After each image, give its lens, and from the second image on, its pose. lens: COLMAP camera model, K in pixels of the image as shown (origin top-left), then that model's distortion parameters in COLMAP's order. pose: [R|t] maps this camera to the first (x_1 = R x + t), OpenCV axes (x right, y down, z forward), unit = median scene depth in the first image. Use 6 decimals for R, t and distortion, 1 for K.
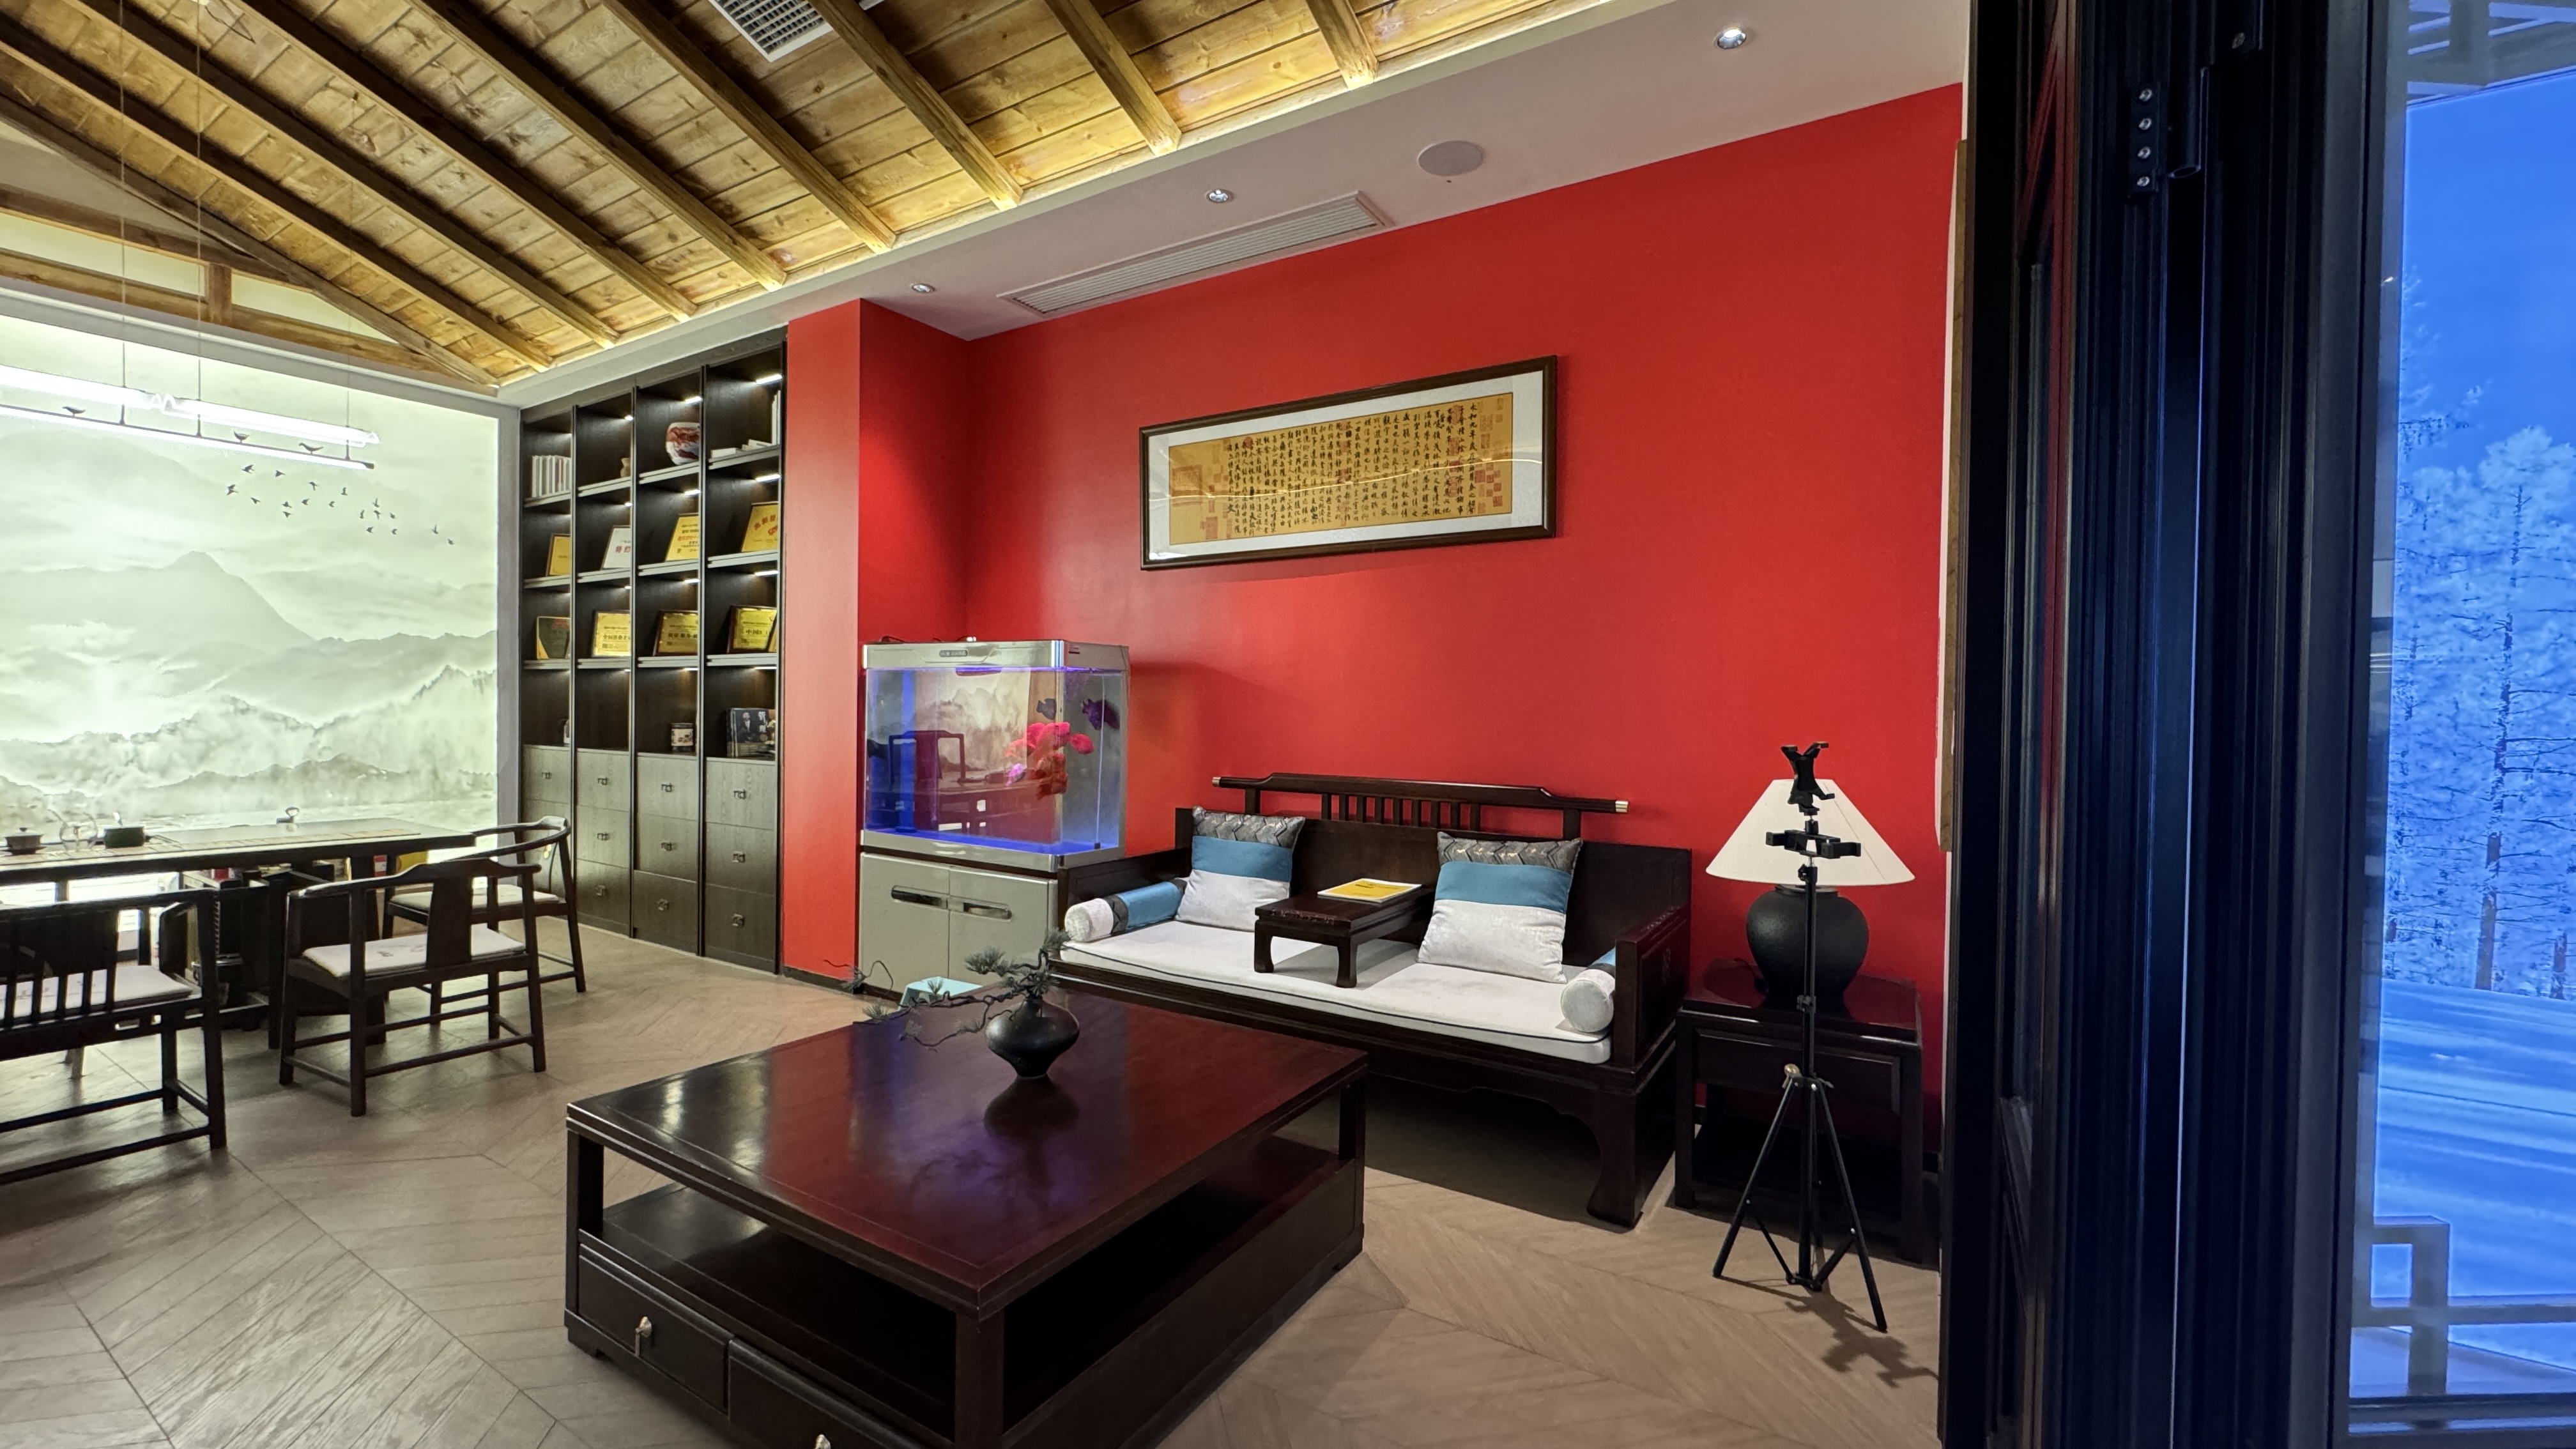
lens RADIAL K [[1034.8, 0, 1291.9], [0, 1034.8, 720.2], [0, 0, 1]] dist [-0.003207, -0.000142]
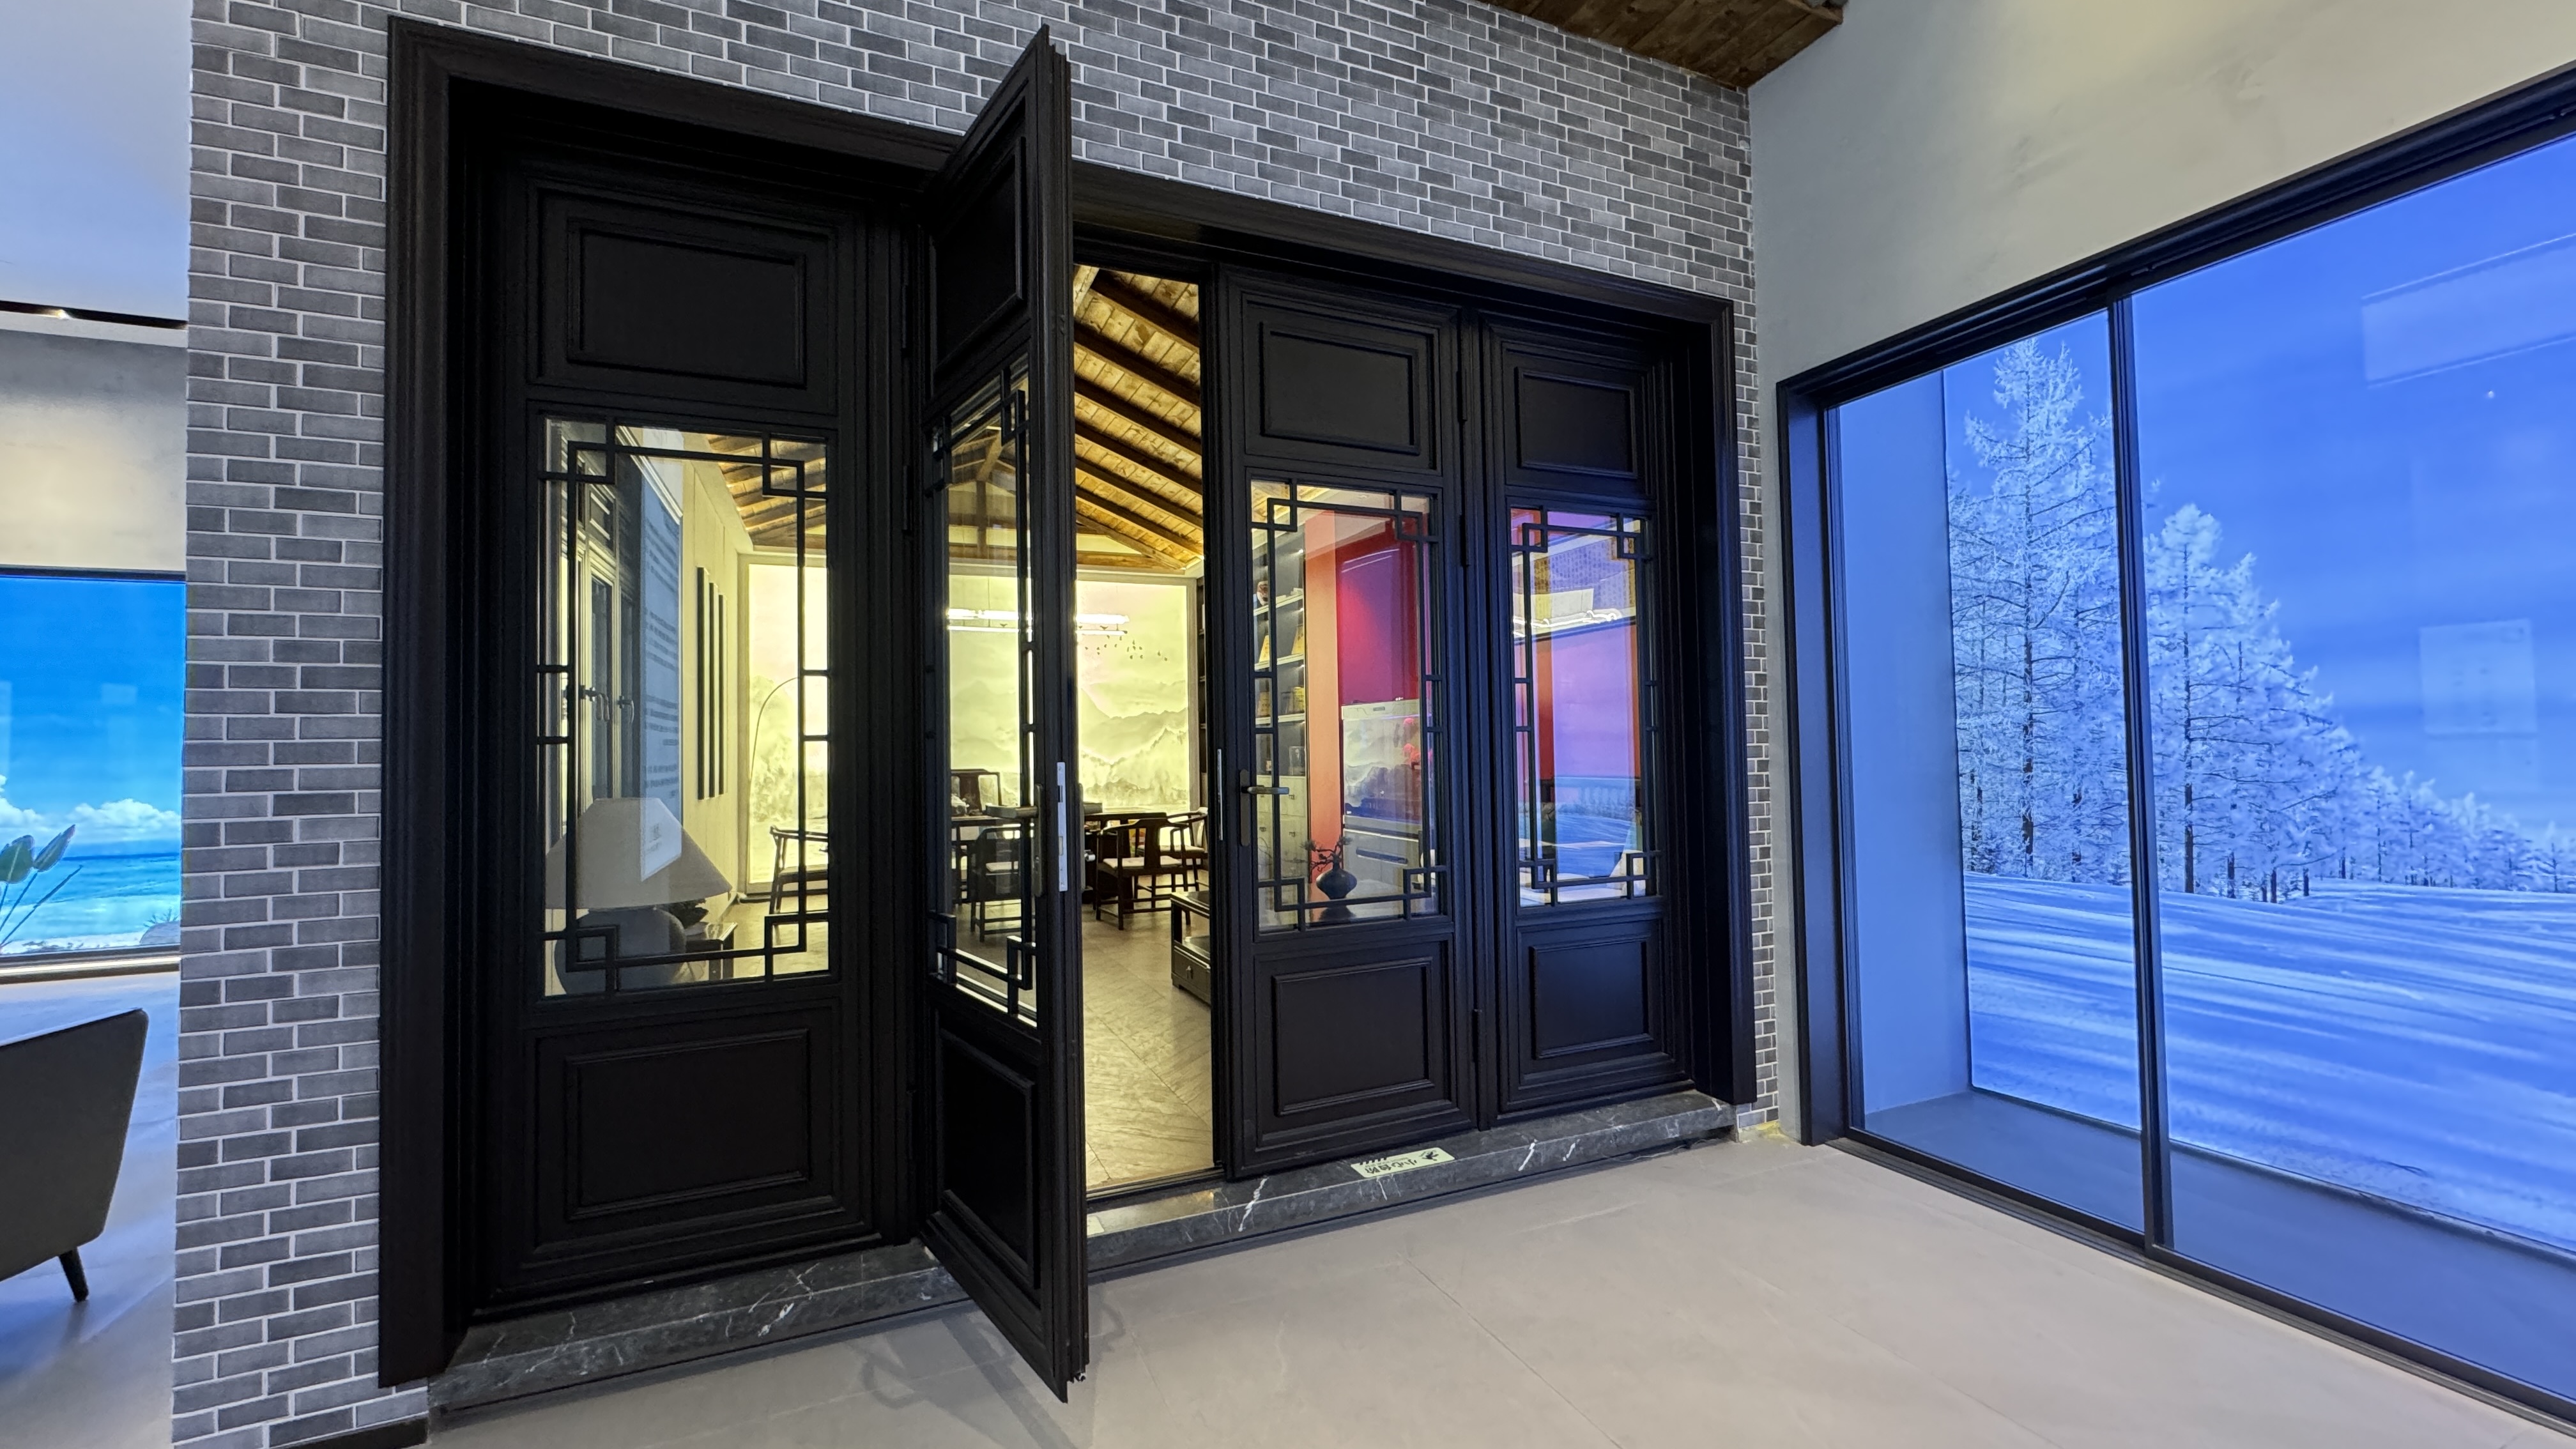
lens RADIAL K [[1034.8, 0, 1291.9], [0, 1034.8, 720.2], [0, 0, 1]] dist [-0.003207, -0.000142]
pose [[0.825172, -0.045637, -0.563035, 0.940569], [0.021834, 0.998563, -0.048939, 0.063591], [0.564459, 0.028090, 0.824983, -0.895706]]
